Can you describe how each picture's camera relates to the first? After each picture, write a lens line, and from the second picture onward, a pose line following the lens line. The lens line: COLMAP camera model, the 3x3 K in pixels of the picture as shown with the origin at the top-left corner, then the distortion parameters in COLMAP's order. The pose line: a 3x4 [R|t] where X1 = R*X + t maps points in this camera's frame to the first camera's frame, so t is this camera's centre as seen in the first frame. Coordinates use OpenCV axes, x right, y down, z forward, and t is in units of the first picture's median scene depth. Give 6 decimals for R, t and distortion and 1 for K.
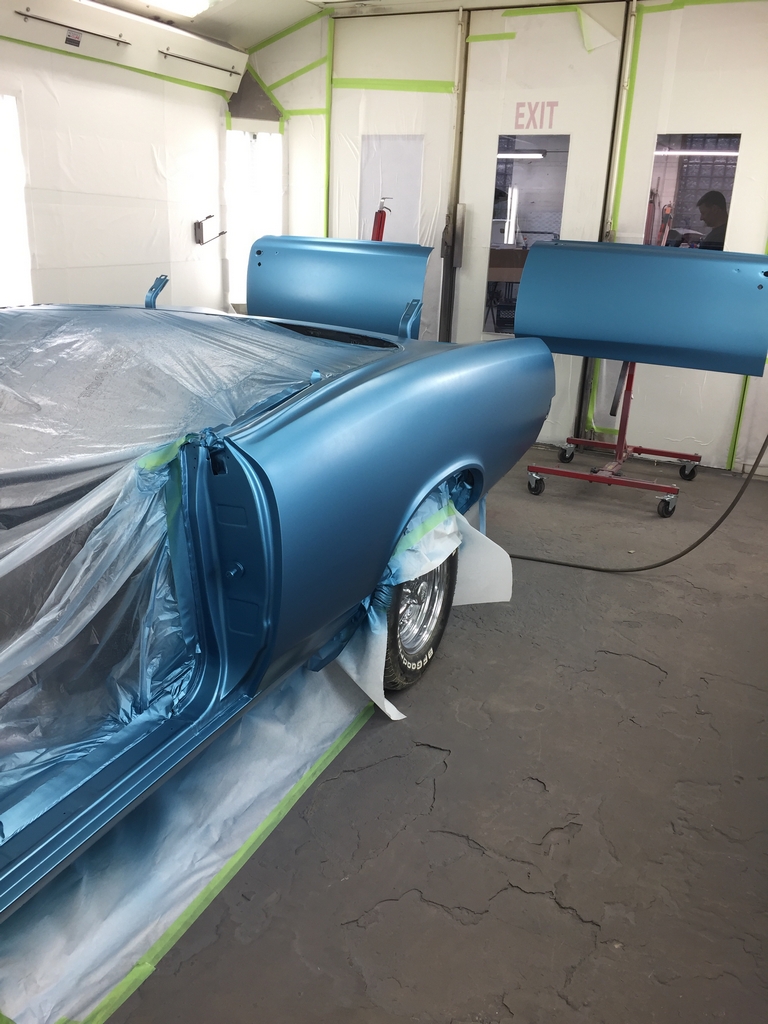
lens RADIAL K [[869.6, 0, 385.1], [0, 869.6, 508.2], [0, 0, 1]] dist [0.099825, -0.142029]
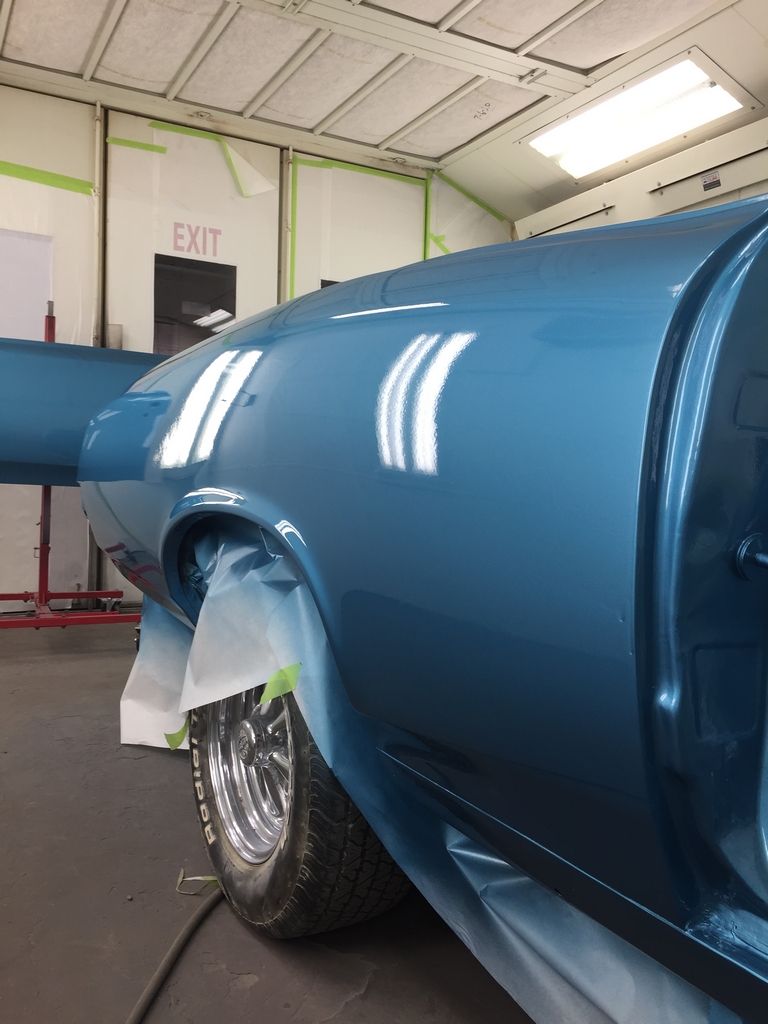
lens RADIAL K [[885.8, 0, 386.0], [0, 885.8, 509.9], [0, 0, 1]] dist [0.101889, -0.137404]
pose [[0.576690, -0.048859, 0.815500, -0.472247], [0.245928, 0.962291, -0.116257, -0.027773], [-0.779068, 0.267599, 0.566960, 0.406276]]
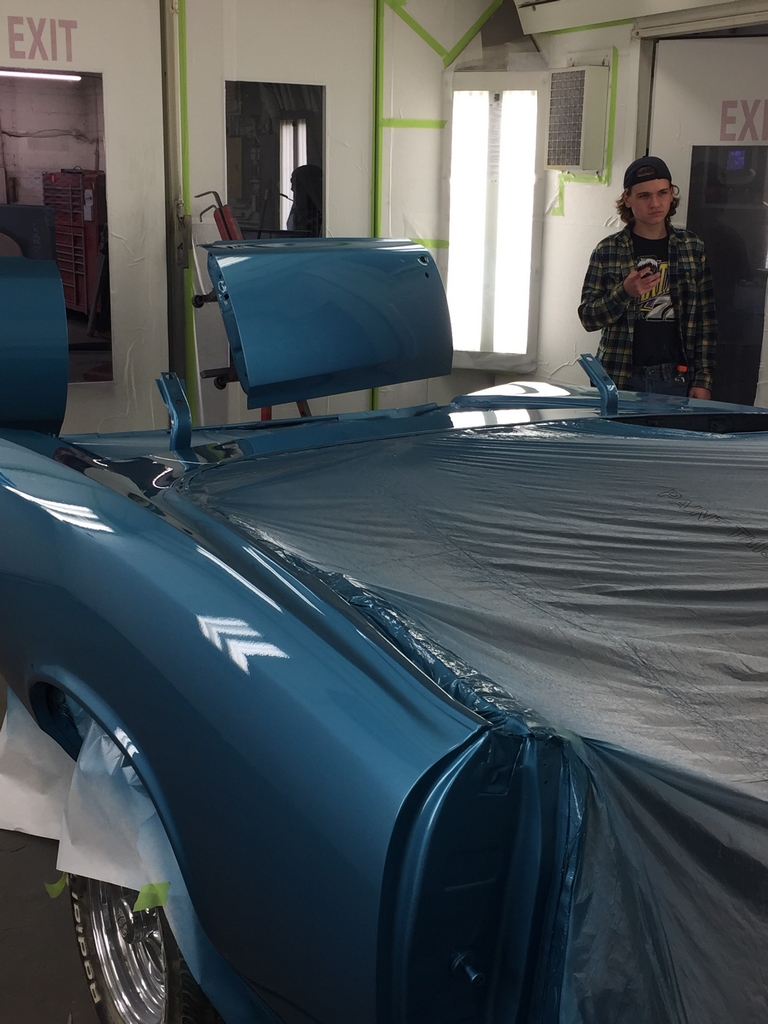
lens RADIAL K [[1384.6, 0, 381.9], [0, 1384.6, 508.1], [0, 0, 1]] dist [0.086301, -0.060970]
pose [[0.570185, -0.218916, 0.791811, -0.546932], [0.263113, 0.961733, 0.076427, -0.138735], [-0.778242, 0.164758, 0.605966, 0.267212]]
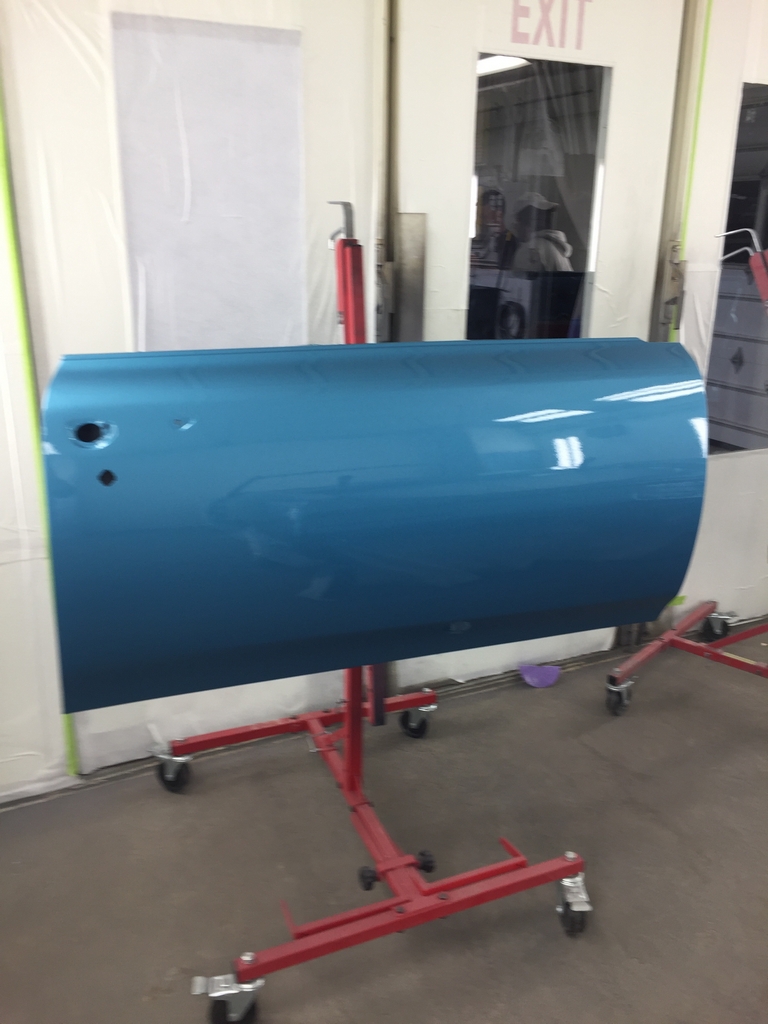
lens RADIAL K [[840.3, 0, 346.6], [0, 840.3, 516.9], [0, 0, 1]] dist [0.091056, -0.121188]
pose [[0.637683, -0.278760, 0.718090, -0.280017], [0.251210, 0.956514, 0.148234, -0.289938], [-0.728185, 0.085865, 0.679981, 0.798031]]
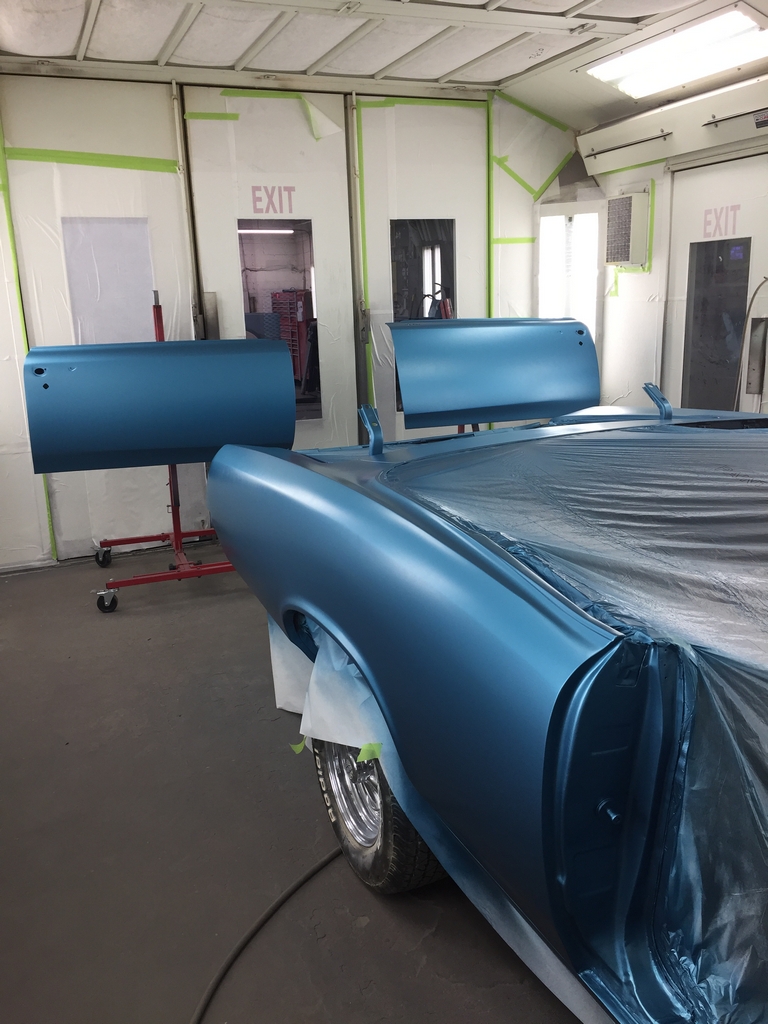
lens RADIAL K [[882.2, 0, 382.0], [0, 882.2, 511.8], [0, 0, 1]] dist [0.102603, -0.137574]
pose [[0.653136, -0.241294, 0.717767, -0.535597], [0.292911, 0.954592, 0.054373, -0.135575], [-0.698295, 0.174729, 0.694157, 0.295421]]
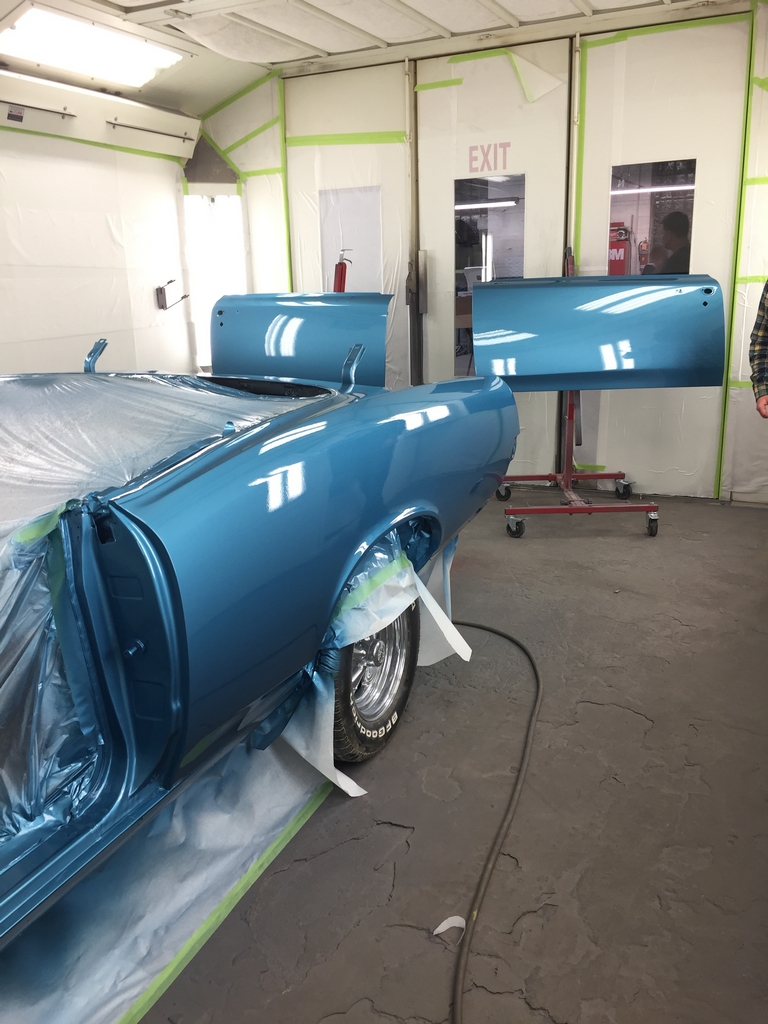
lens RADIAL K [[869.6, 0, 385.1], [0, 869.6, 508.2], [0, 0, 1]] dist [0.099825, -0.142029]
pose [[0.997505, -0.070240, -0.007138, 0.032914], [0.069683, 0.995736, -0.060448, 0.000090], [0.011354, 0.059800, 0.998146, 0.031742]]
